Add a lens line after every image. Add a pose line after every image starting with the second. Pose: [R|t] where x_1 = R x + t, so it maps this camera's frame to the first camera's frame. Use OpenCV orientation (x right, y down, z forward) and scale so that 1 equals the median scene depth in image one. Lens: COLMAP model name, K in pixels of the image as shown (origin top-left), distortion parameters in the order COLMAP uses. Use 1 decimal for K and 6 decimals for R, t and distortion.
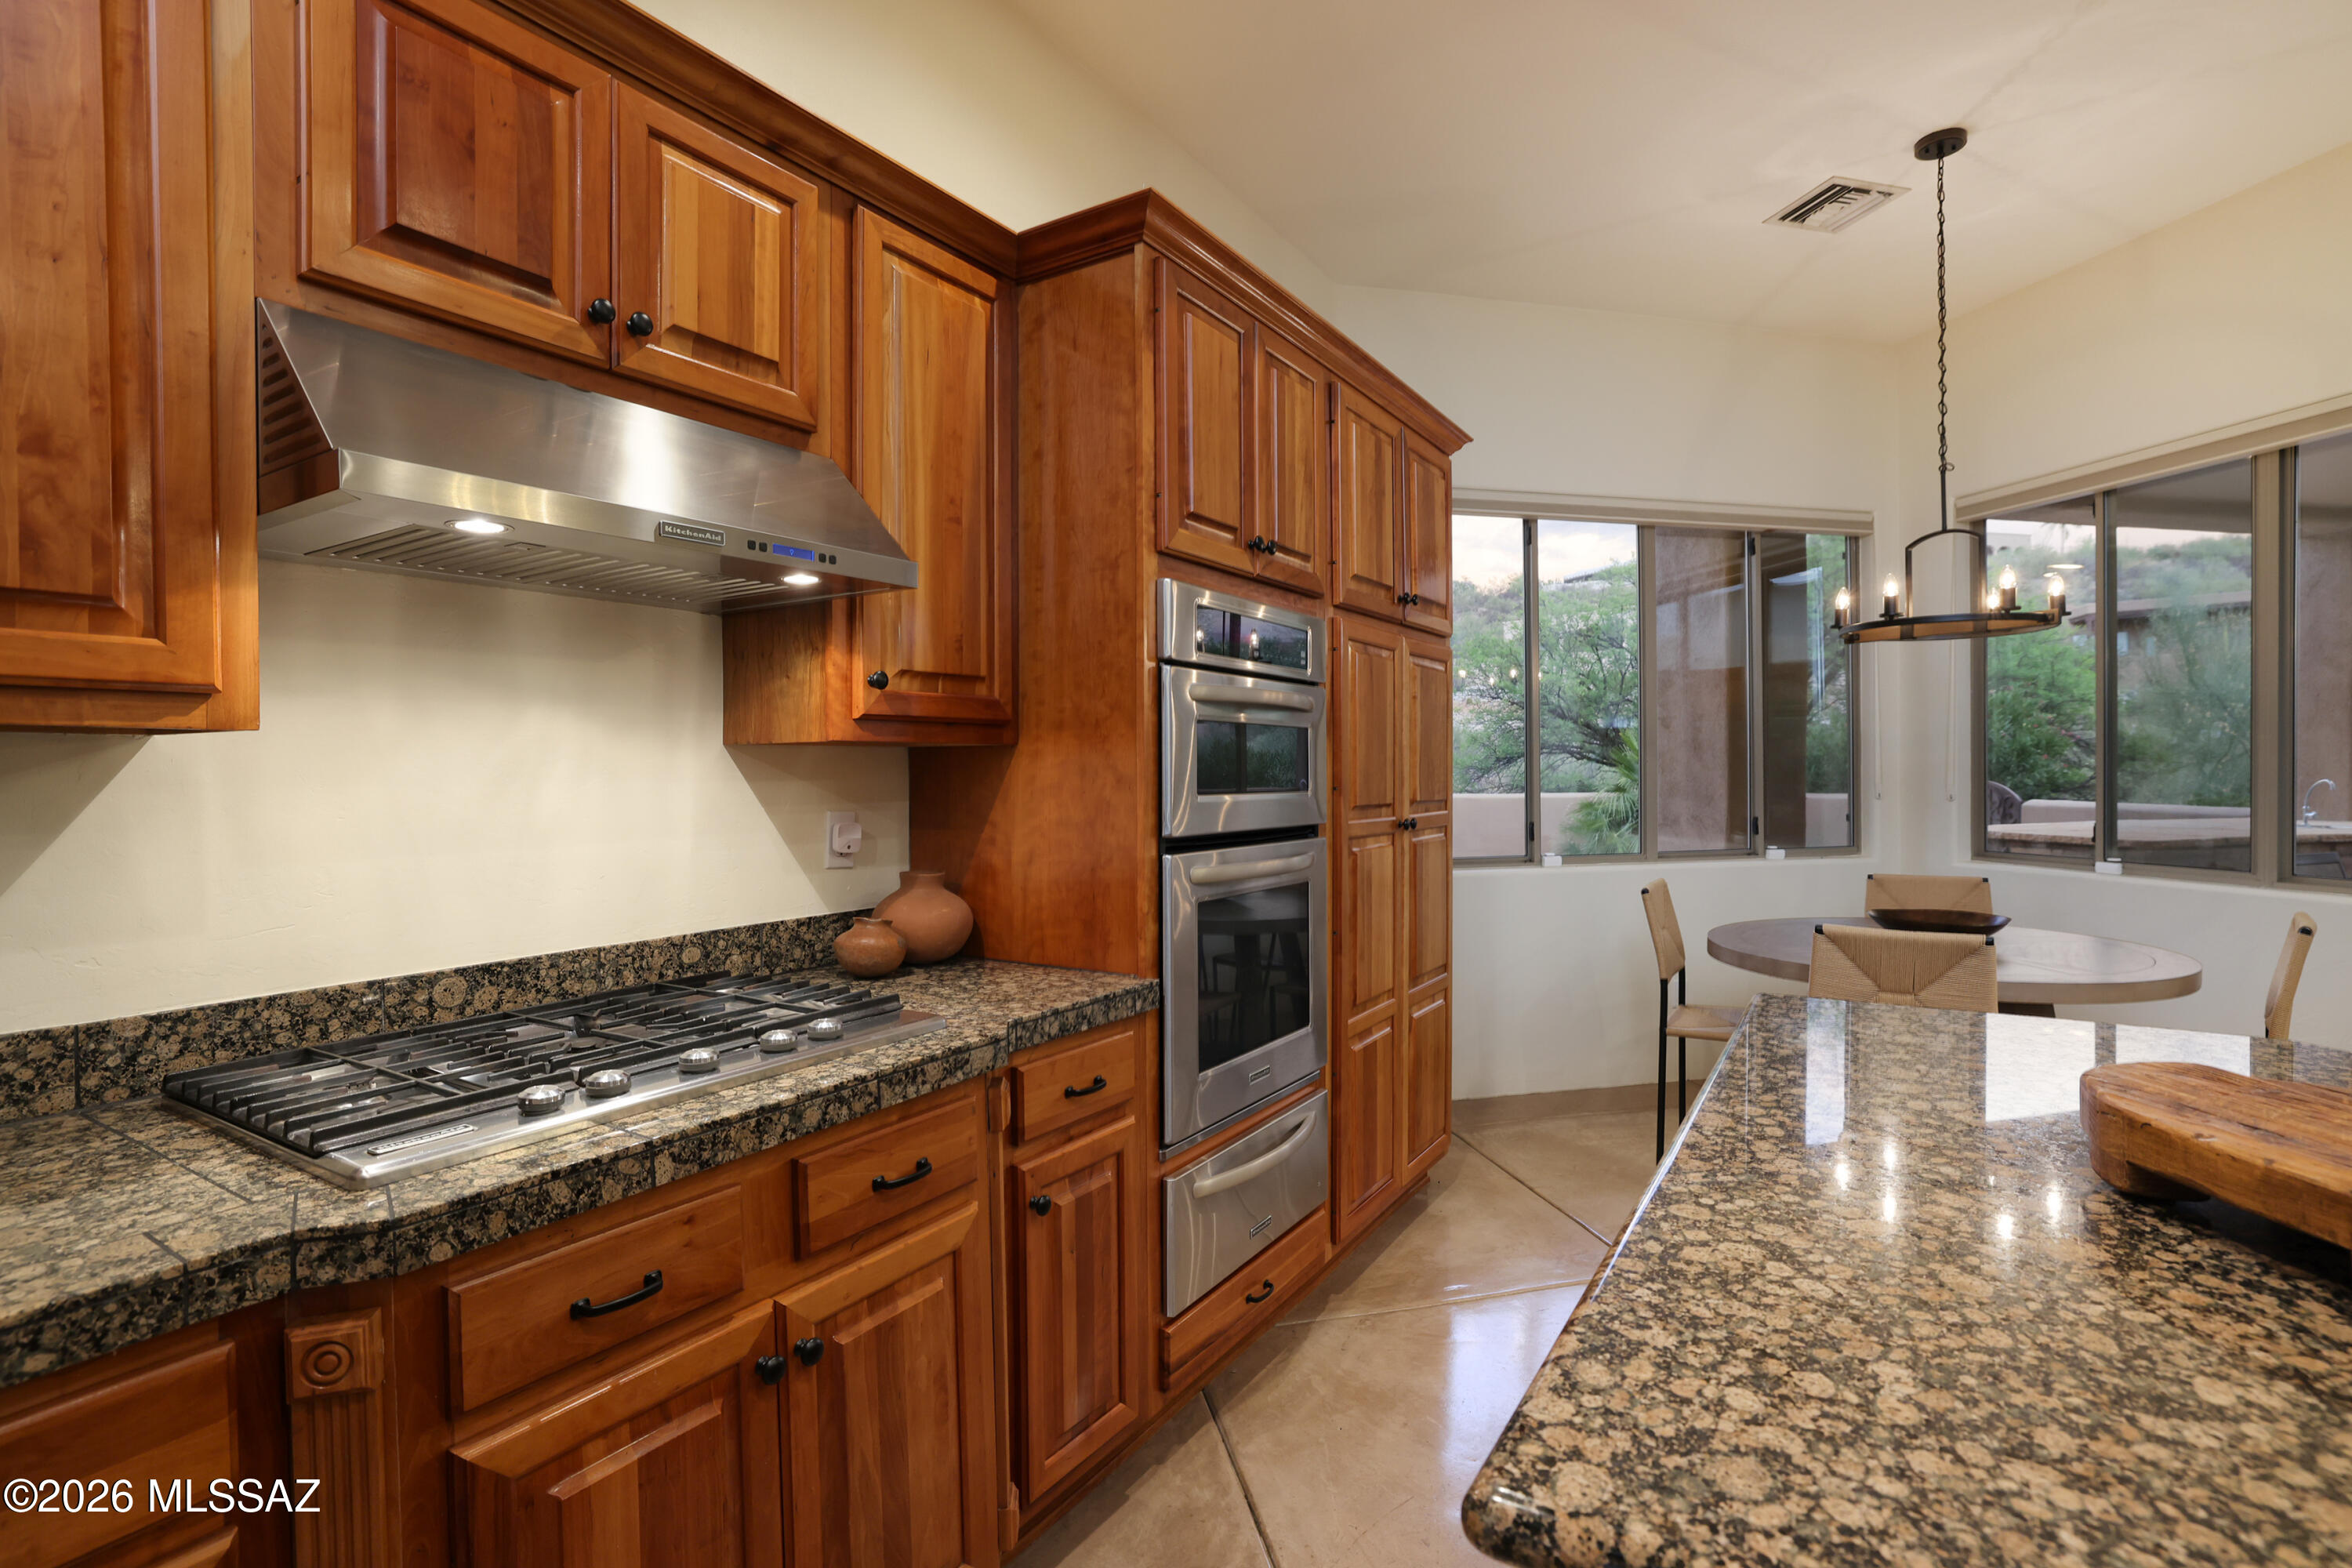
lens RADIAL K [[1112.6, 0, 1228.9], [0, 1112.6, 780.6], [0, 0, 1]] dist [-0.024743, 0.003169]
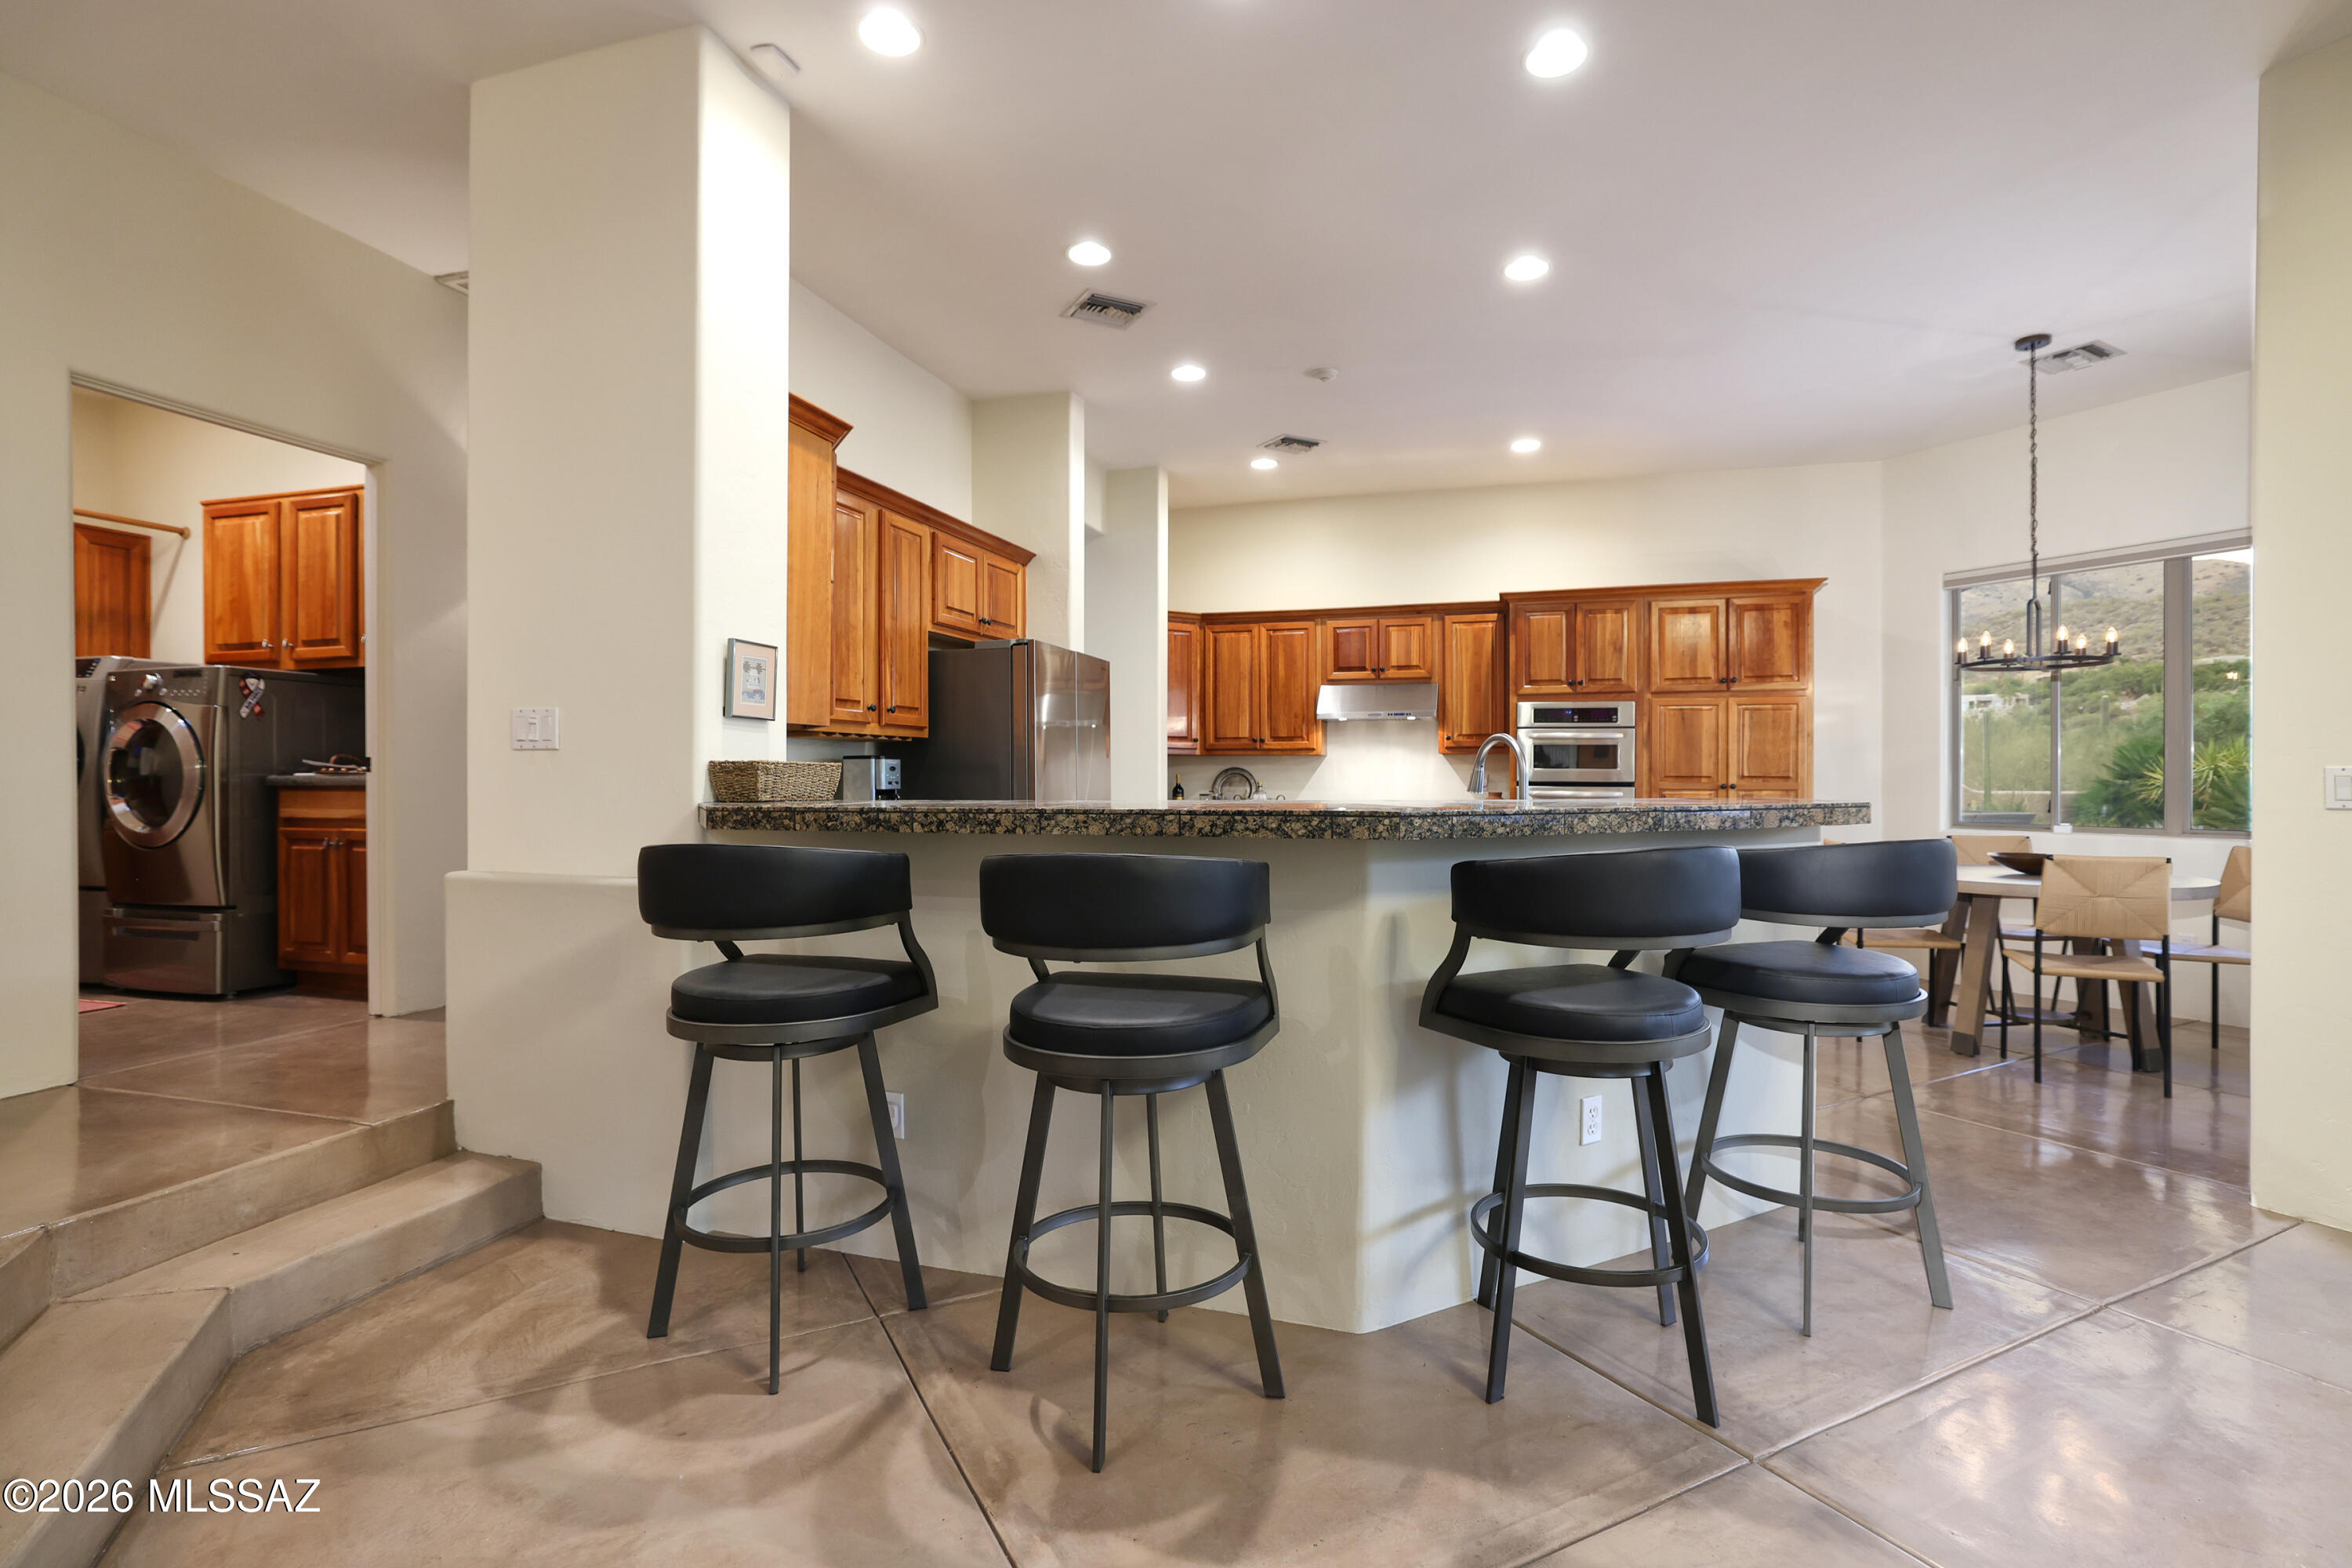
lens RADIAL K [[1112.6, 0, 1183.8], [0, 1112.6, 793.6], [0, 0, 1]] dist [-0.024743, 0.003169]
pose [[0.241407, 0.019259, -0.970233, 3.350019], [-0.011522, 0.999789, 0.016979, 0.049871], [0.970356, 0.007080, 0.241578, -0.854816]]
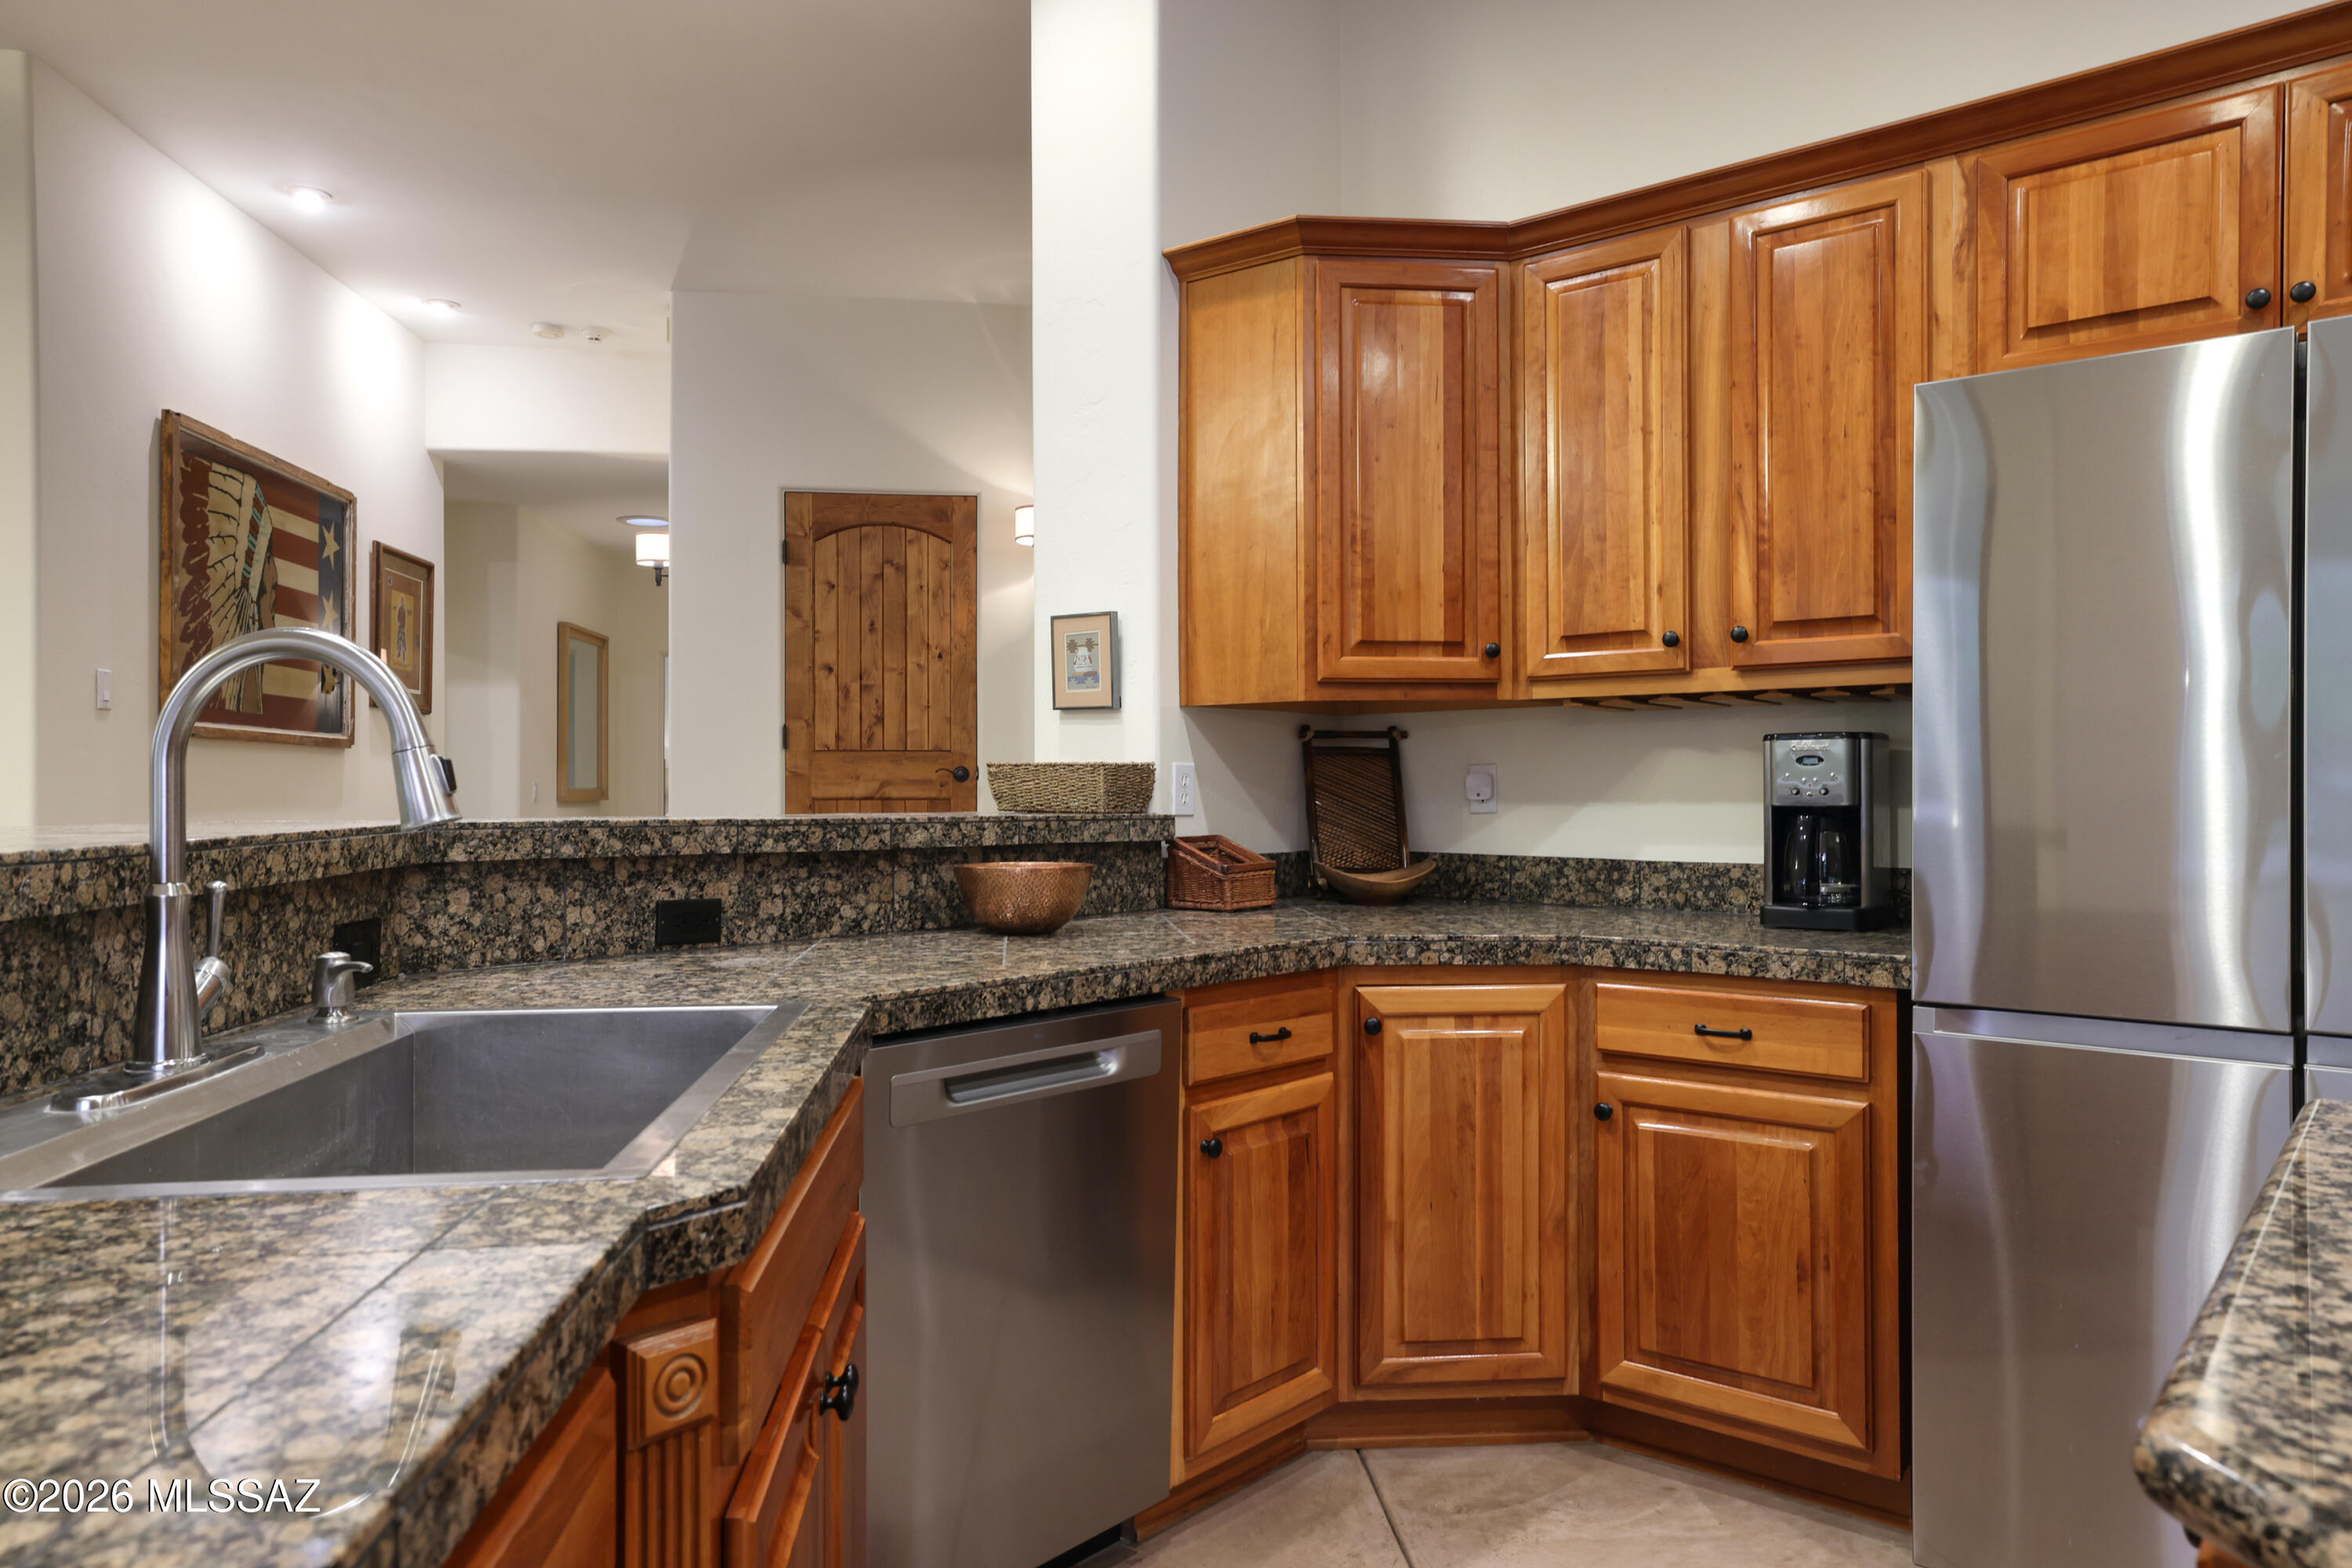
lens RADIAL K [[1619.0, 0, 1192.9], [0, 1619.0, 776.7], [0, 0, 1]] dist [-0.006572, 0.003393]
pose [[-0.992810, 0.003634, 0.119647, 1.212543], [0.004763, 0.999947, 0.009155, 0.039920], [-0.119607, 0.009659, -0.992774, 0.871882]]
